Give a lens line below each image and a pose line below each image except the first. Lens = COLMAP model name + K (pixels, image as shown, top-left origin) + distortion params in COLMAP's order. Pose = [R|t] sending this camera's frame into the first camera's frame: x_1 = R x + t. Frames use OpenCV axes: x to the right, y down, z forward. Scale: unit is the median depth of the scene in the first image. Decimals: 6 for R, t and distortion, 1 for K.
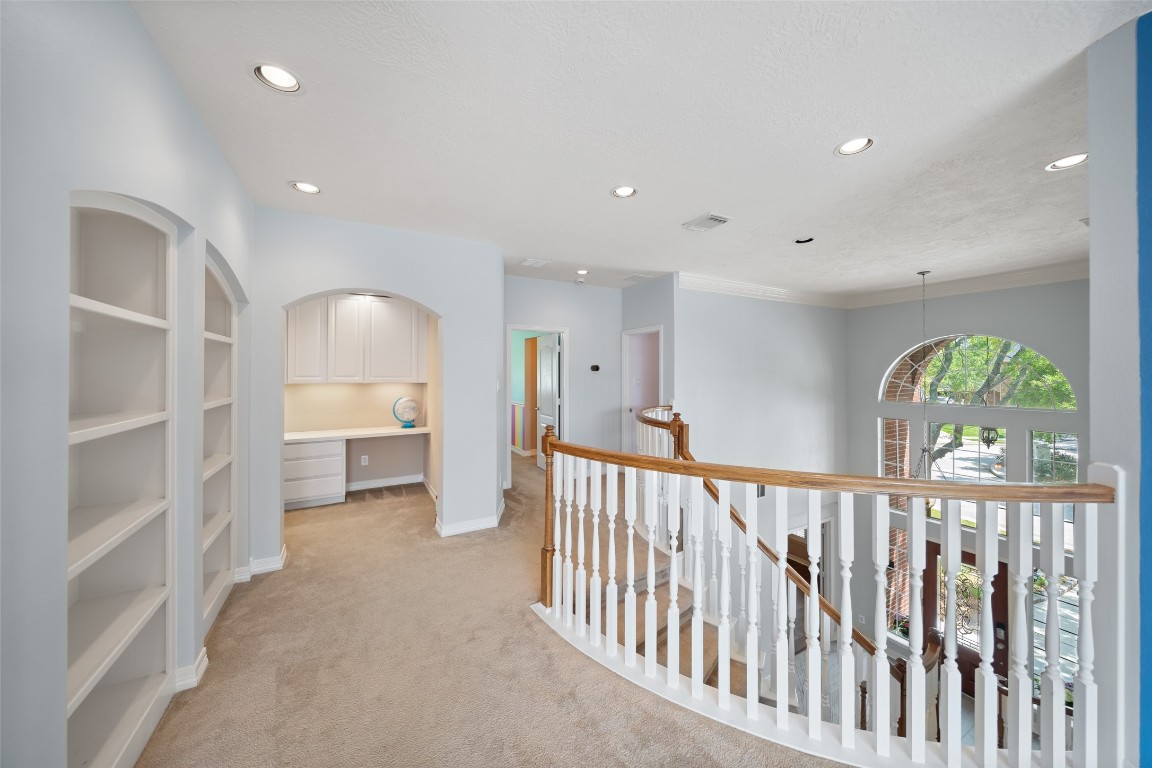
lens RADIAL K [[394.7, 0, 578.2], [0, 394.7, 372.1], [0, 0, 1]] dist [0.000986, 0.000012]
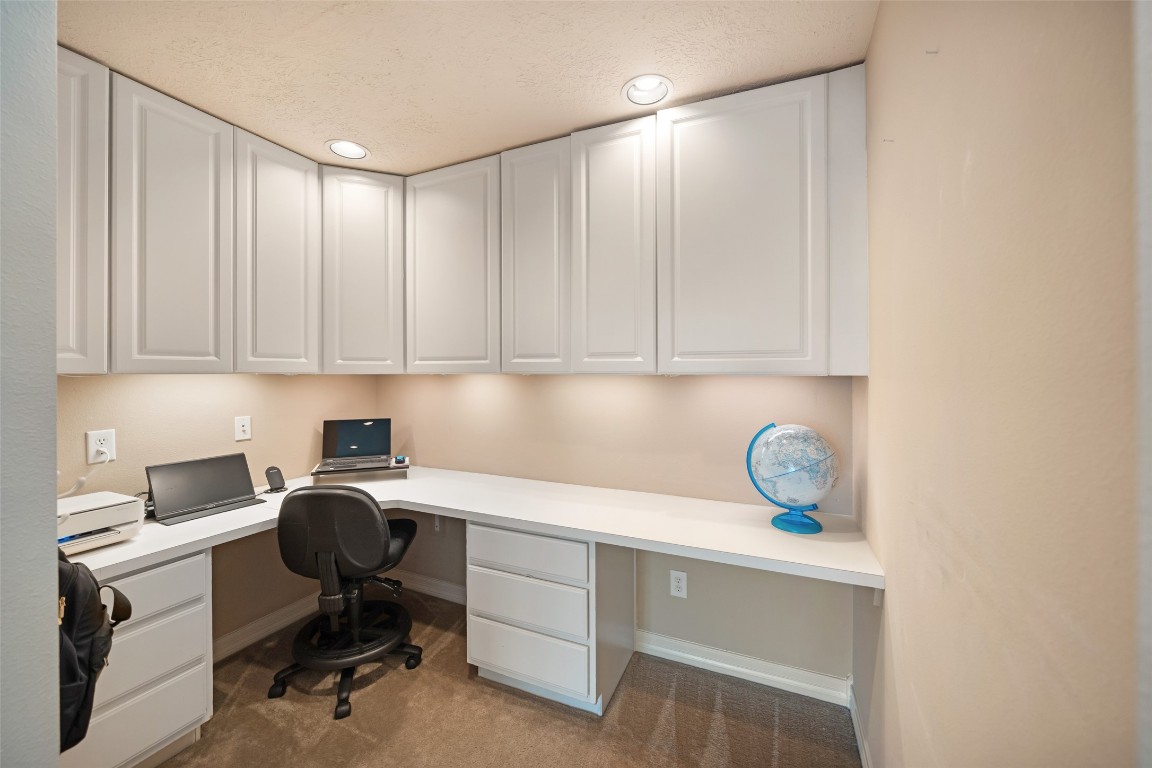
lens RADIAL K [[437.1, 0, 581.3], [0, 437.1, 366.0], [0, 0, 1]] dist [0.002223, 0.000080]
pose [[0.604658, -0.007965, -0.796445, -0.267765], [0.000408, 0.999953, -0.009690, 0.023560], [0.796485, 0.005534, 0.604633, 0.677688]]
